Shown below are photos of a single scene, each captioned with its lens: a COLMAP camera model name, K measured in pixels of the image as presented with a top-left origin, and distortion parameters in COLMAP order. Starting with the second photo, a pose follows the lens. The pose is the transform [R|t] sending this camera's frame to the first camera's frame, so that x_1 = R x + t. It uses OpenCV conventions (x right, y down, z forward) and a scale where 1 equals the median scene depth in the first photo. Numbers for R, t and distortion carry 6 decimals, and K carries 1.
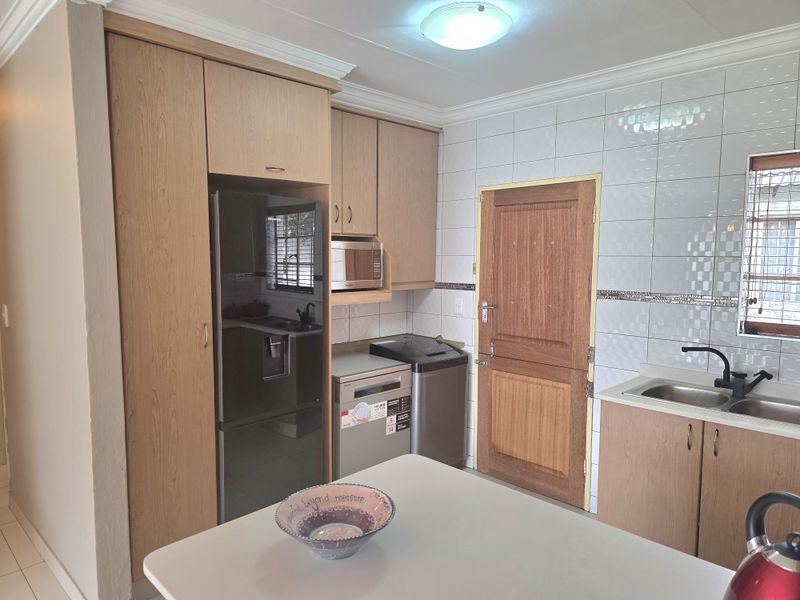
lens RADIAL K [[531.1, 0, 402.1], [0, 531.1, 291.5], [0, 0, 1]] dist [0.038086, -0.002997]
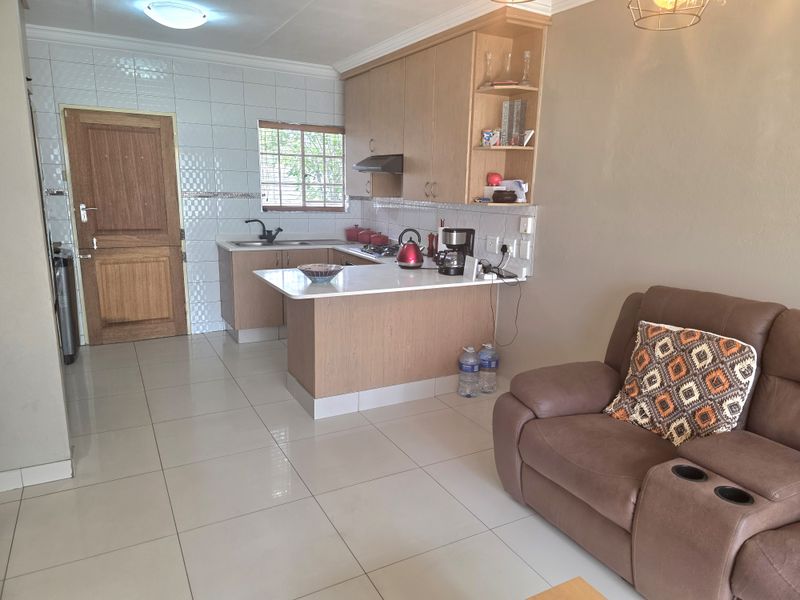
lens RADIAL K [[537.8, 0, 400.0], [0, 537.8, 300.0], [0, 0, 1]] dist [0.043471, -0.003666]
pose [[0.277587, -0.196984, 0.940289, -0.925879], [0.044737, 0.980342, 0.192168, 0.028531], [-0.959658, -0.011278, 0.280943, -0.044579]]
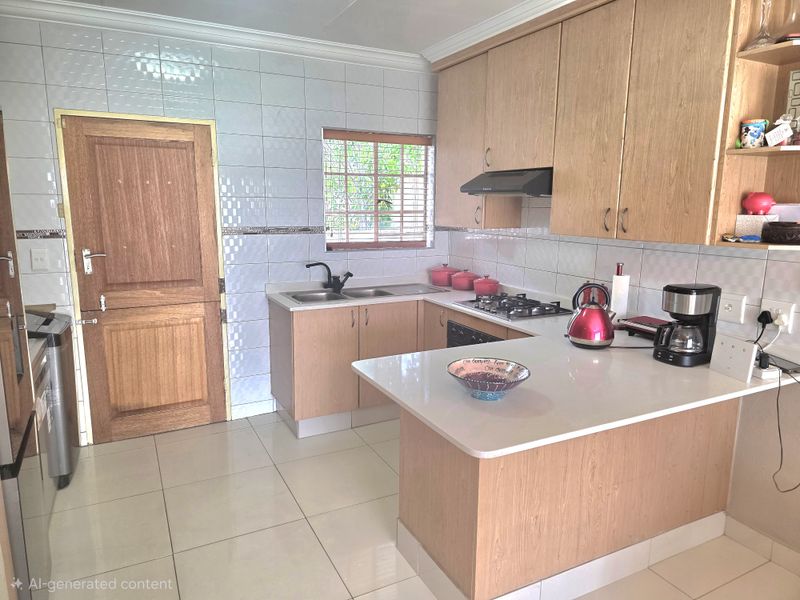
lens RADIAL K [[536.4, 0, 391.3], [0, 536.4, 295.8], [0, 0, 1]] dist [0.044365, -0.002896]
pose [[0.309897, -0.161686, 0.936921, -0.566199], [0.062870, 0.986762, 0.149493, -0.007758], [-0.948689, 0.012576, 0.315960, 0.285633]]
